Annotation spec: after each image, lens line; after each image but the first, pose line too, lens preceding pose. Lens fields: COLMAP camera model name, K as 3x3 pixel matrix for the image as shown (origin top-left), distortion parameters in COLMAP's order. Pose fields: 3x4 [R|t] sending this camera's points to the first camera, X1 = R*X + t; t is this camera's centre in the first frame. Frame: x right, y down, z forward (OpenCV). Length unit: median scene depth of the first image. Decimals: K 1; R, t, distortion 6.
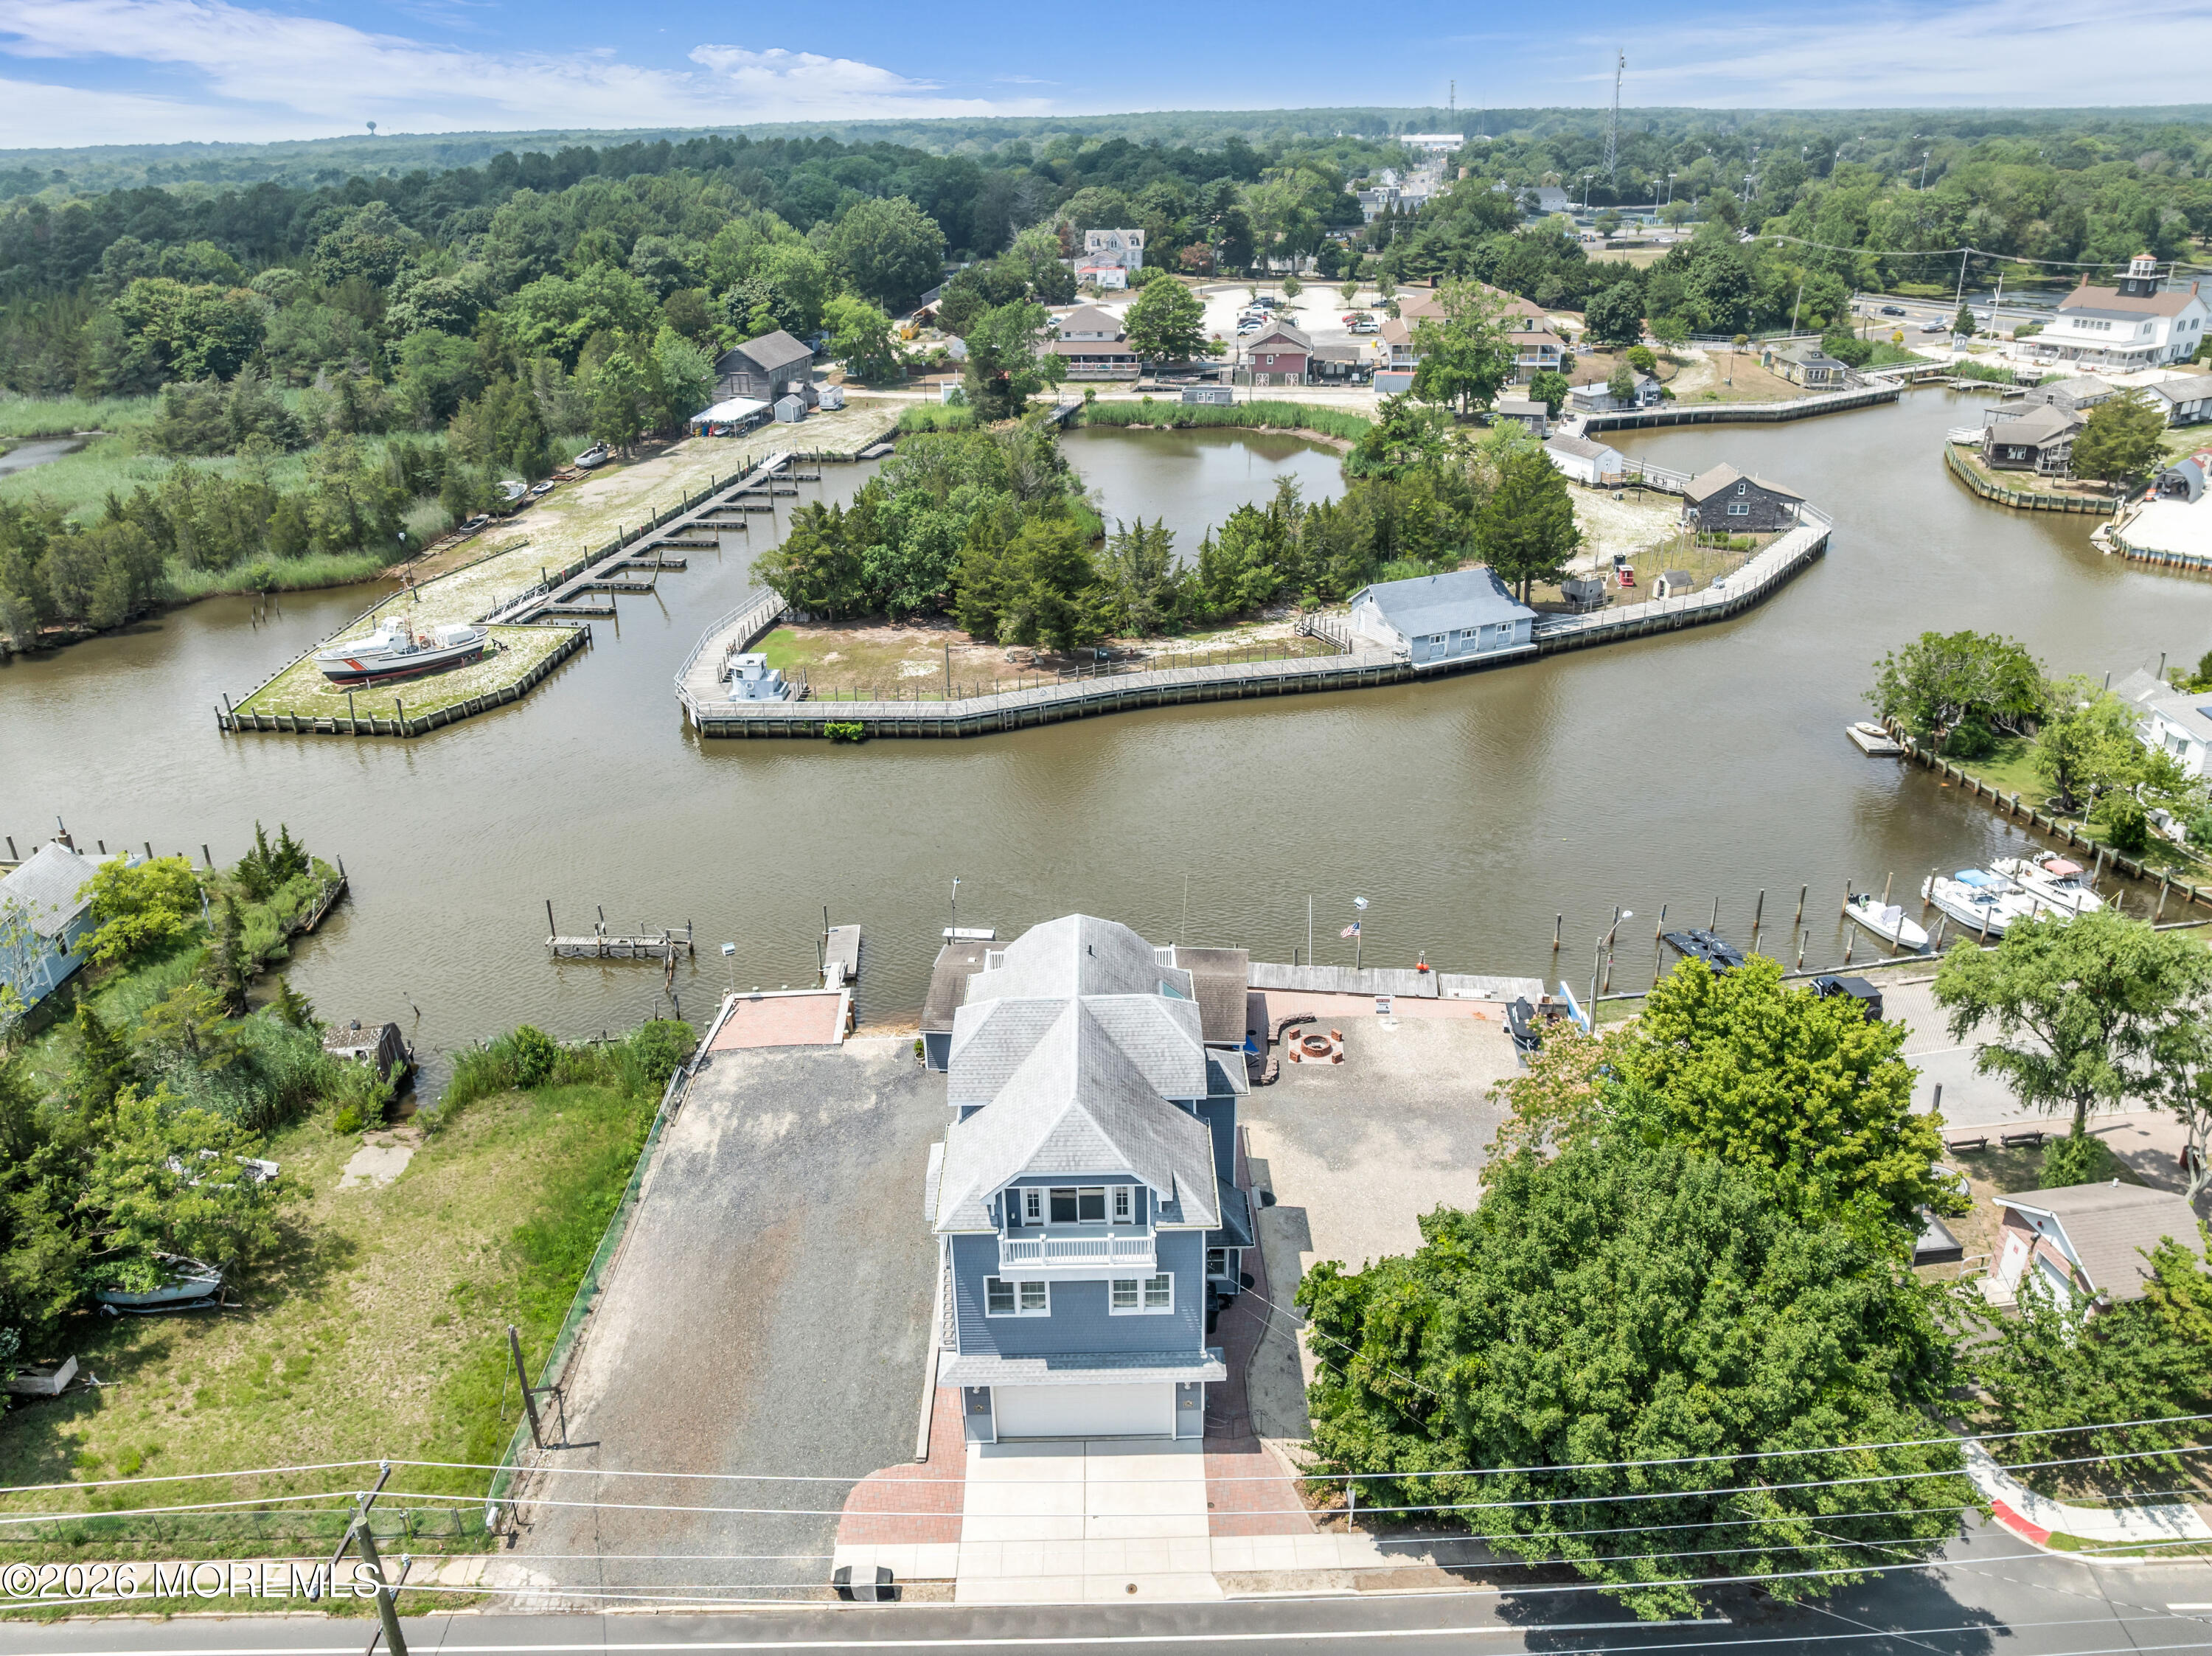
lens RADIAL K [[1610.0, 0, 1106.0], [0, 1610.0, 828.0], [0, 0, 1]] dist [-0.035154, -0.005830]
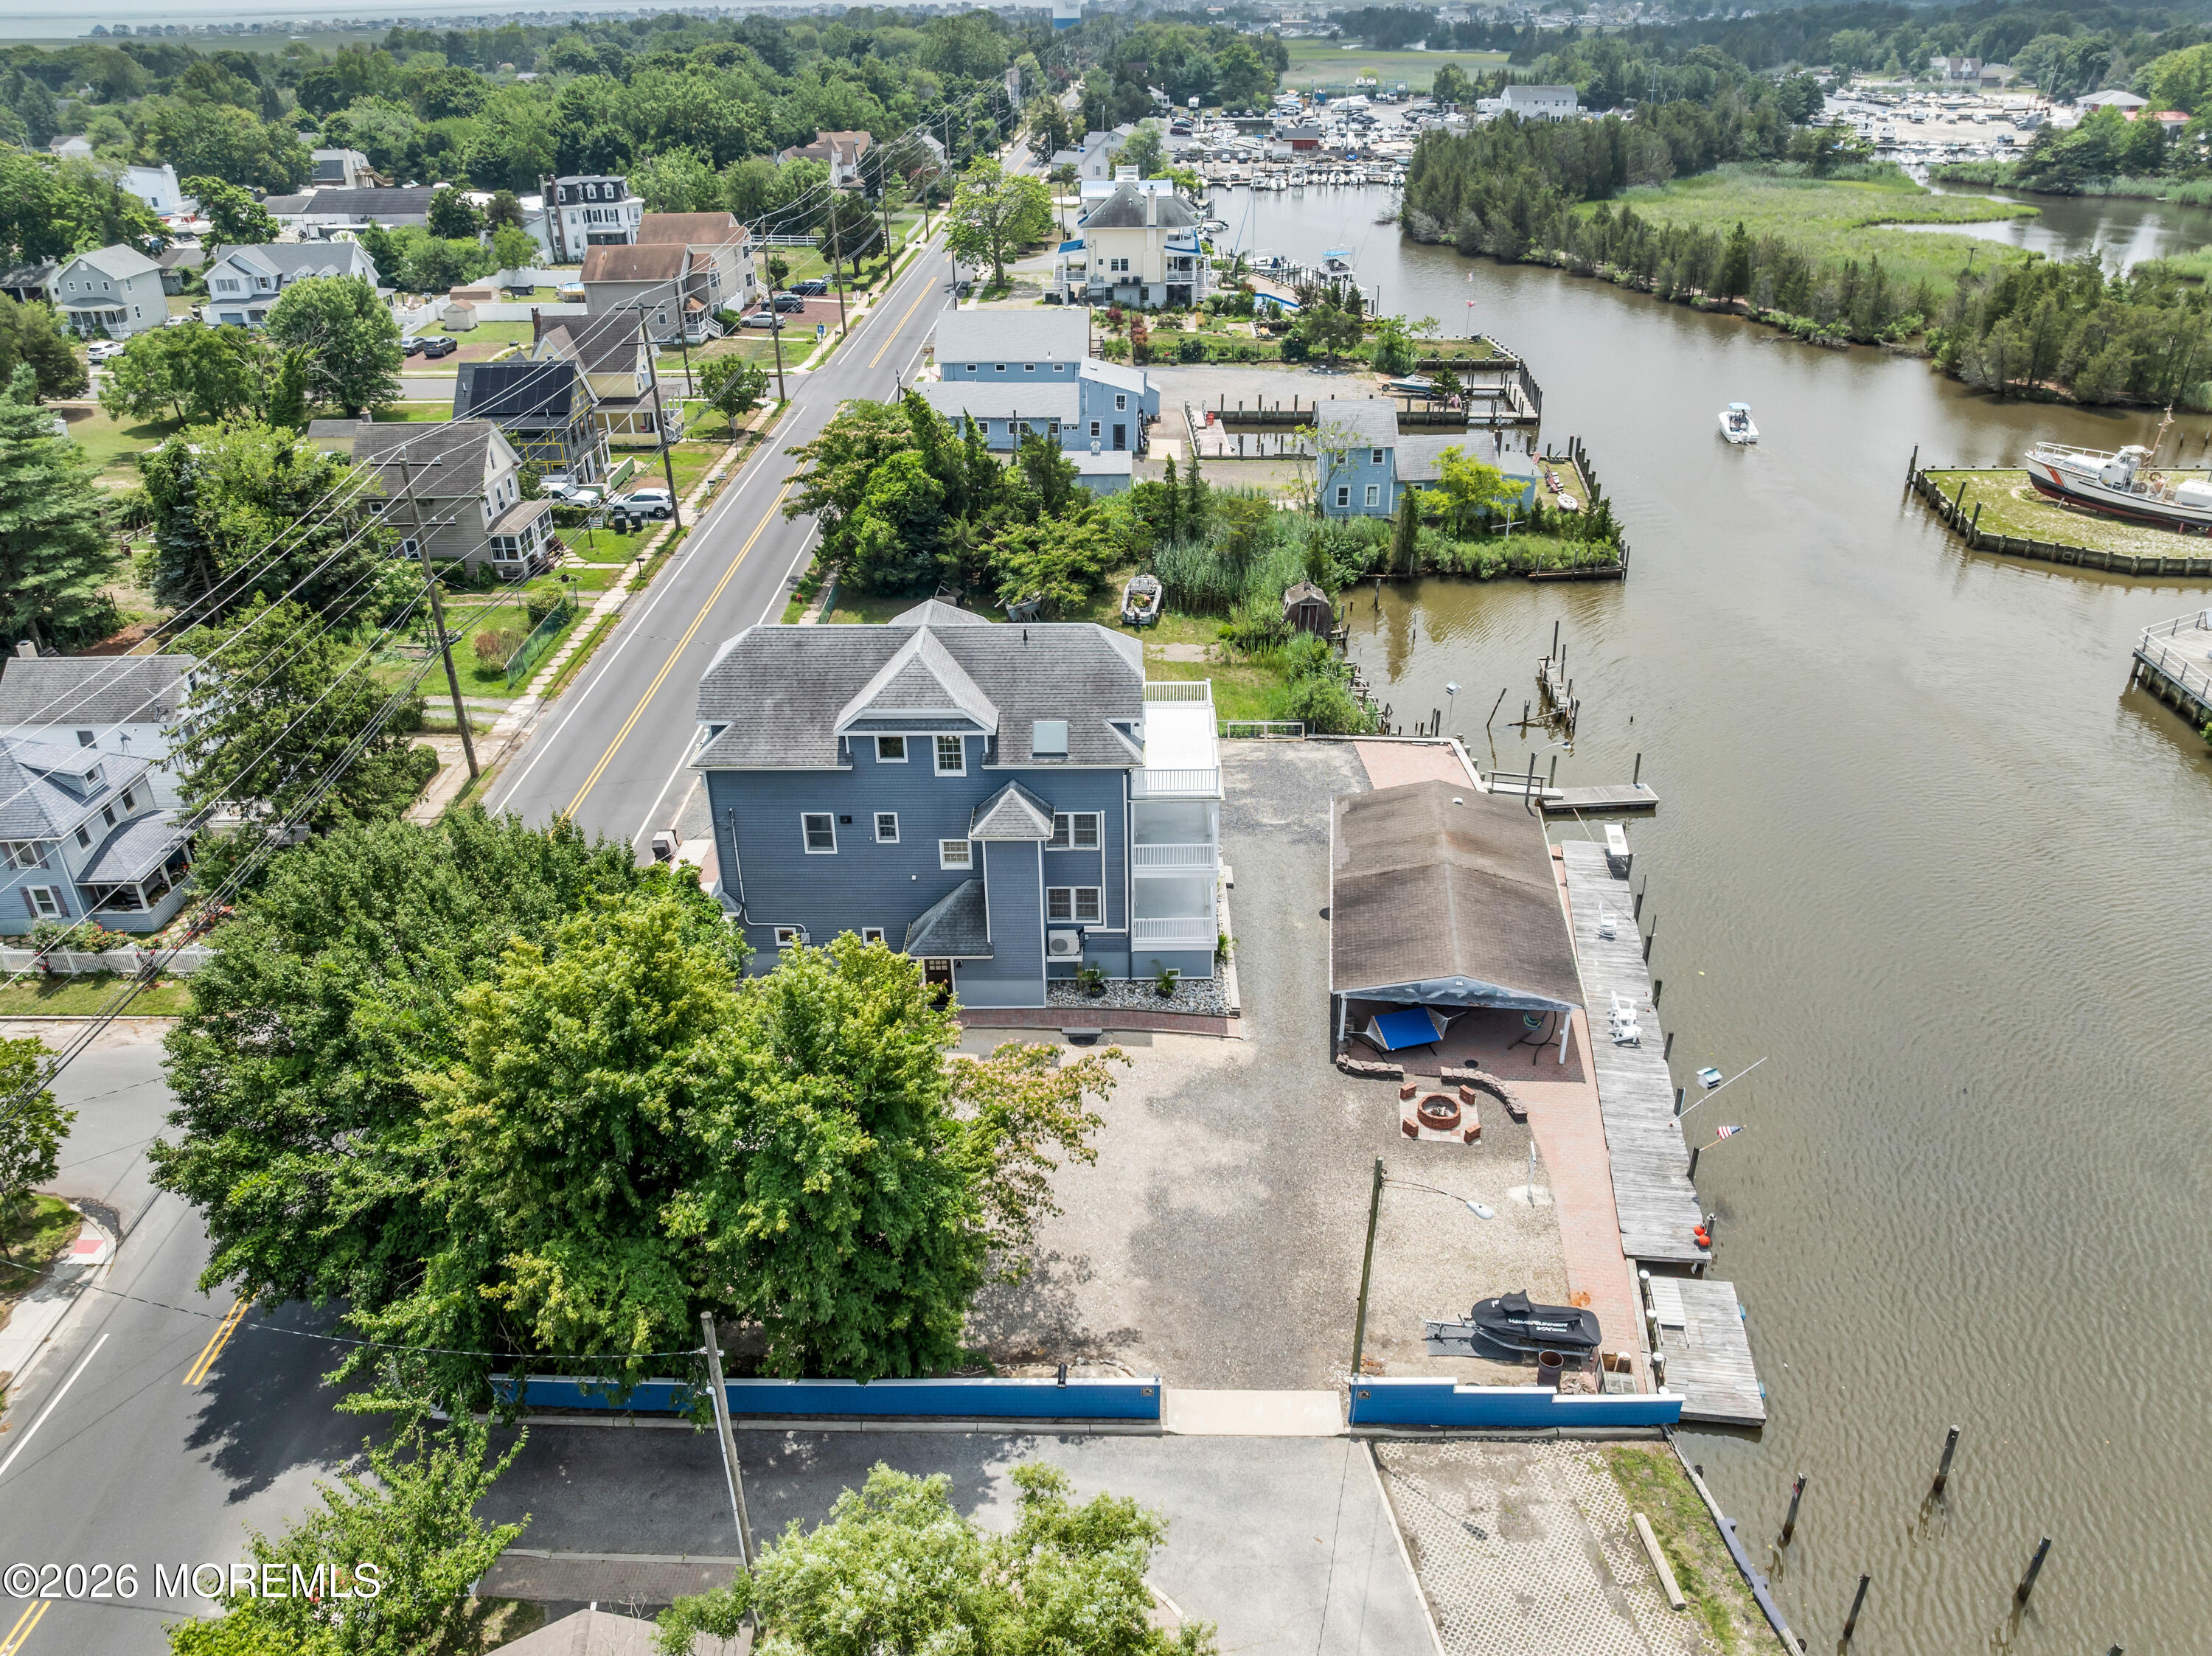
lens RADIAL K [[1591.4, 0, 1106.0], [0, 1591.4, 828.0], [0, 0, 1]] dist [-0.031557, -0.002827]
pose [[-0.026522, 0.487700, -0.872609, 0.746312], [-0.395524, 0.796562, 0.457219, -0.246039], [0.918073, 0.357264, 0.171770, 0.762014]]
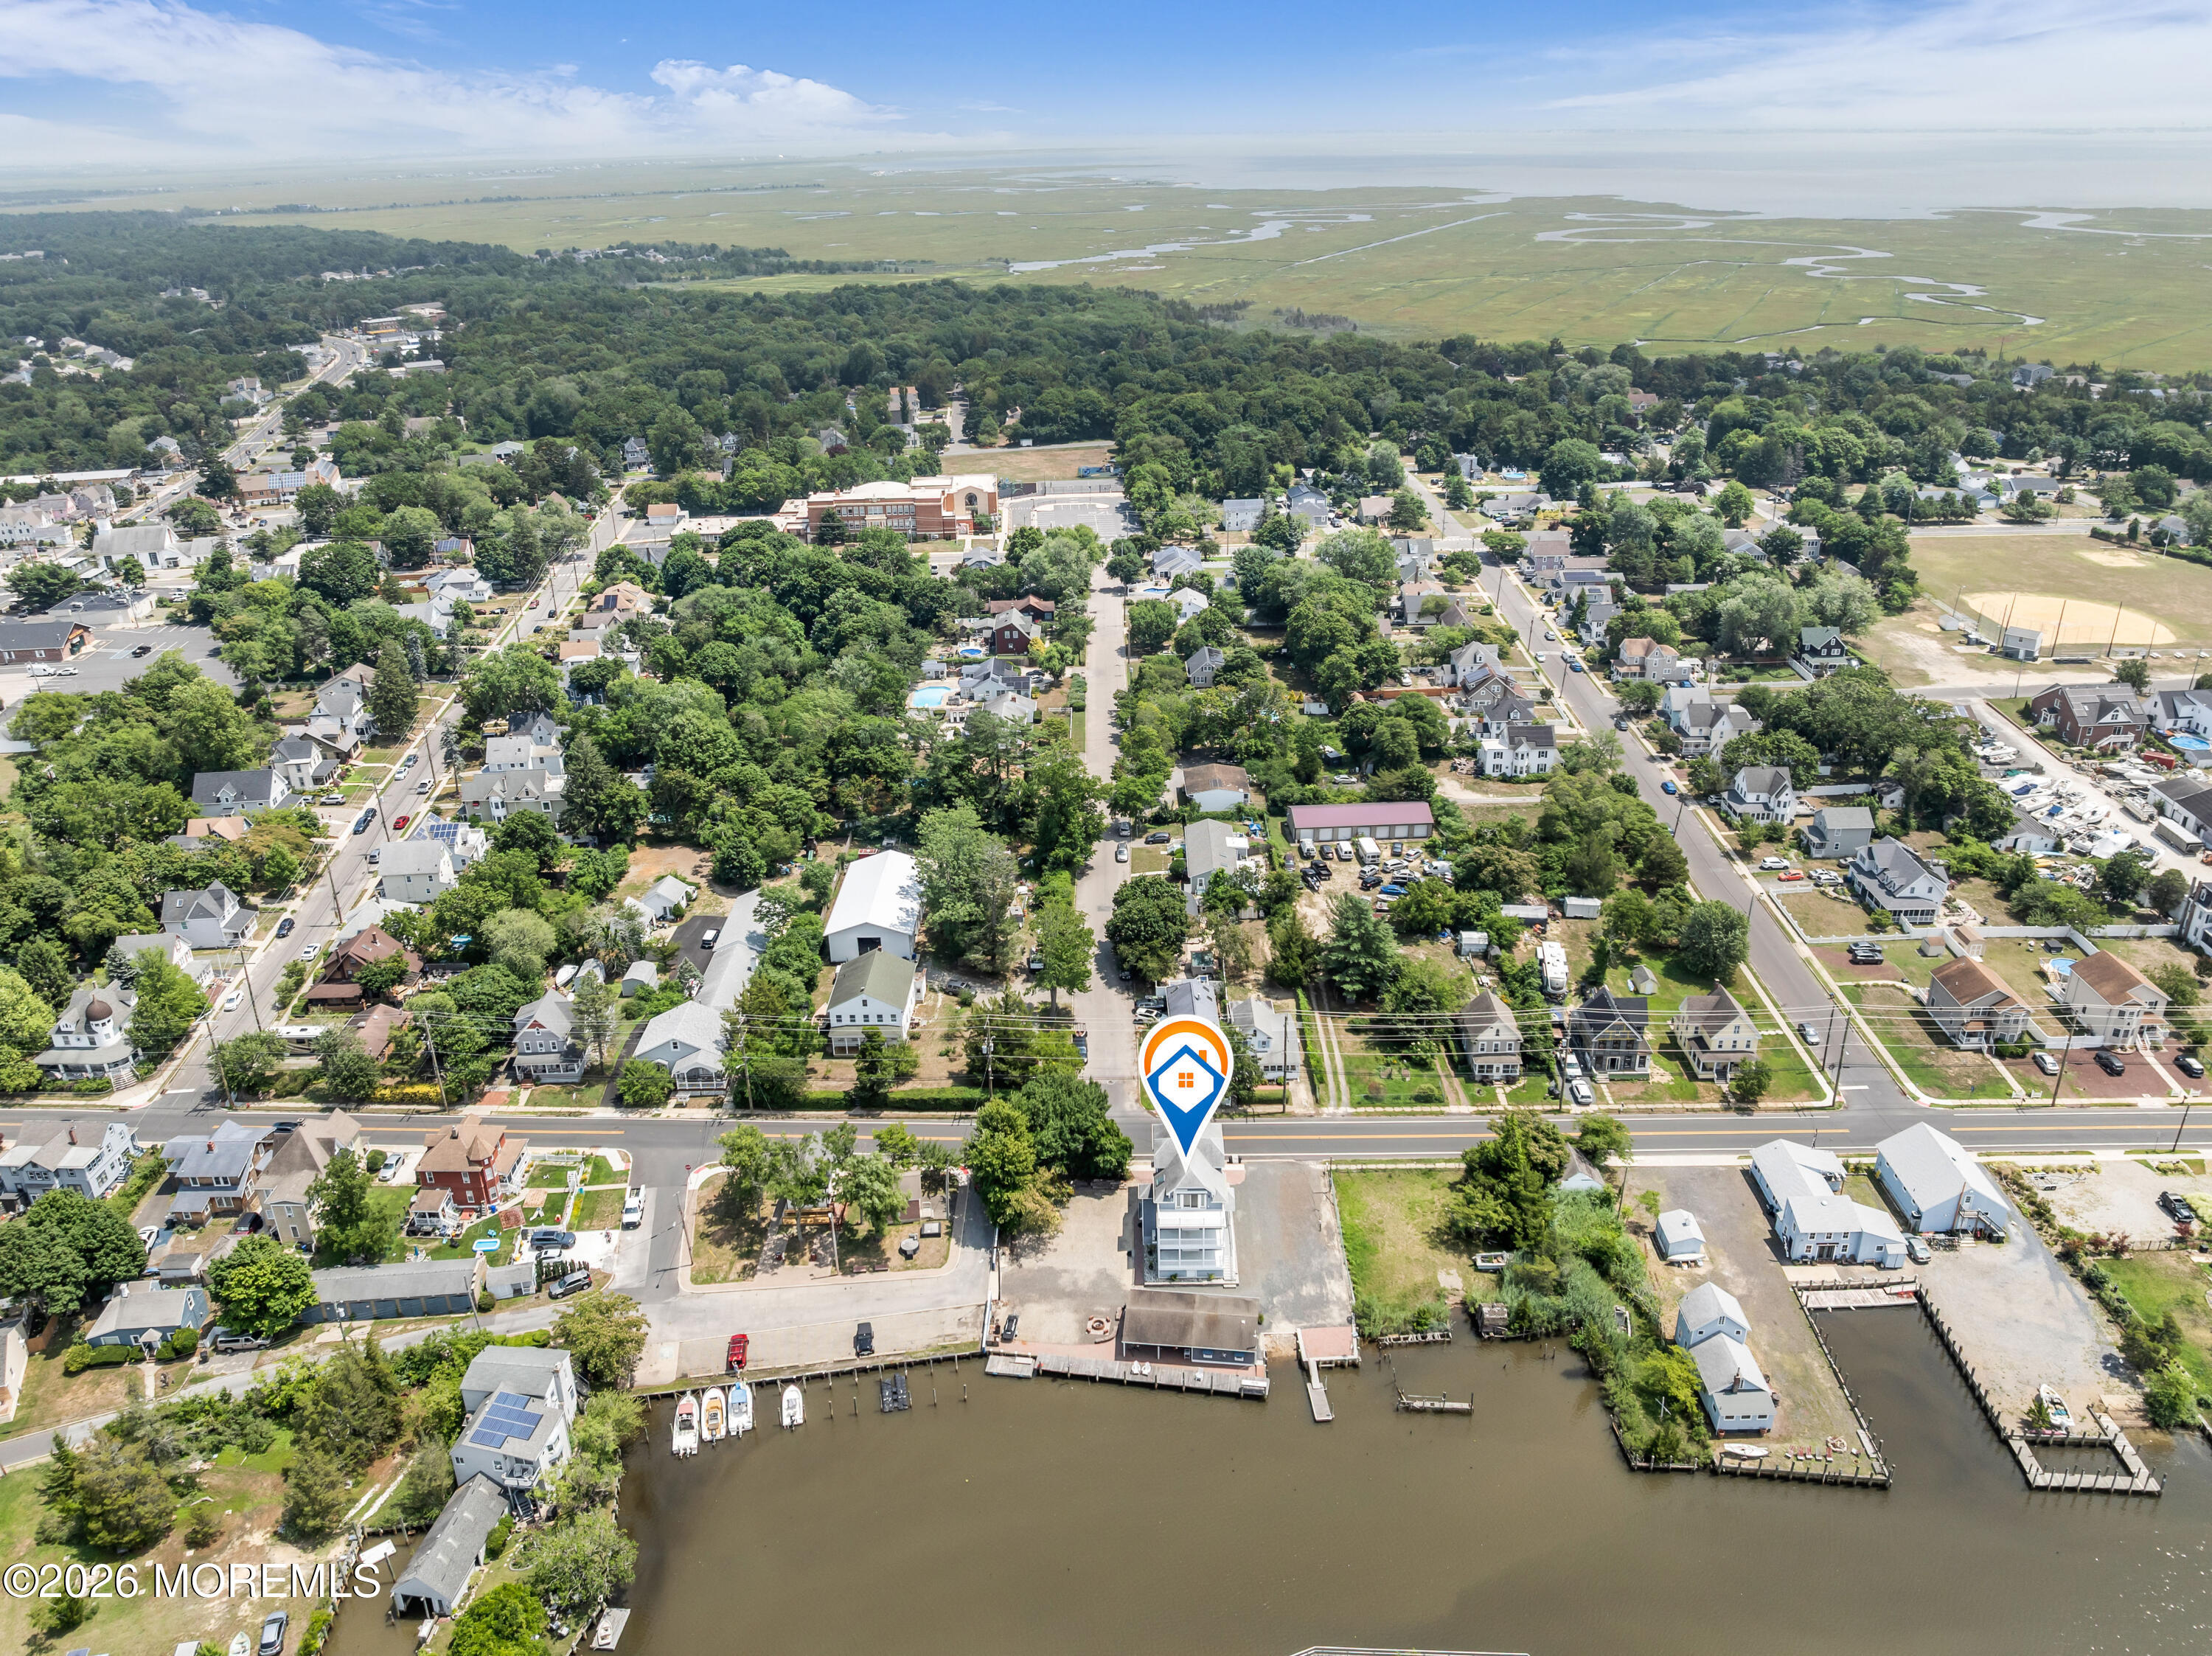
lens RADIAL K [[1591.4, 0, 1106.0], [0, 1591.4, 828.0], [0, 0, 1]] dist [-0.031557, -0.002827]
pose [[-0.998704, 0.023394, 0.045202, -0.006720], [0.049347, 0.662584, 0.747360, -2.347694], [-0.012467, 0.748622, -0.662880, 2.208284]]
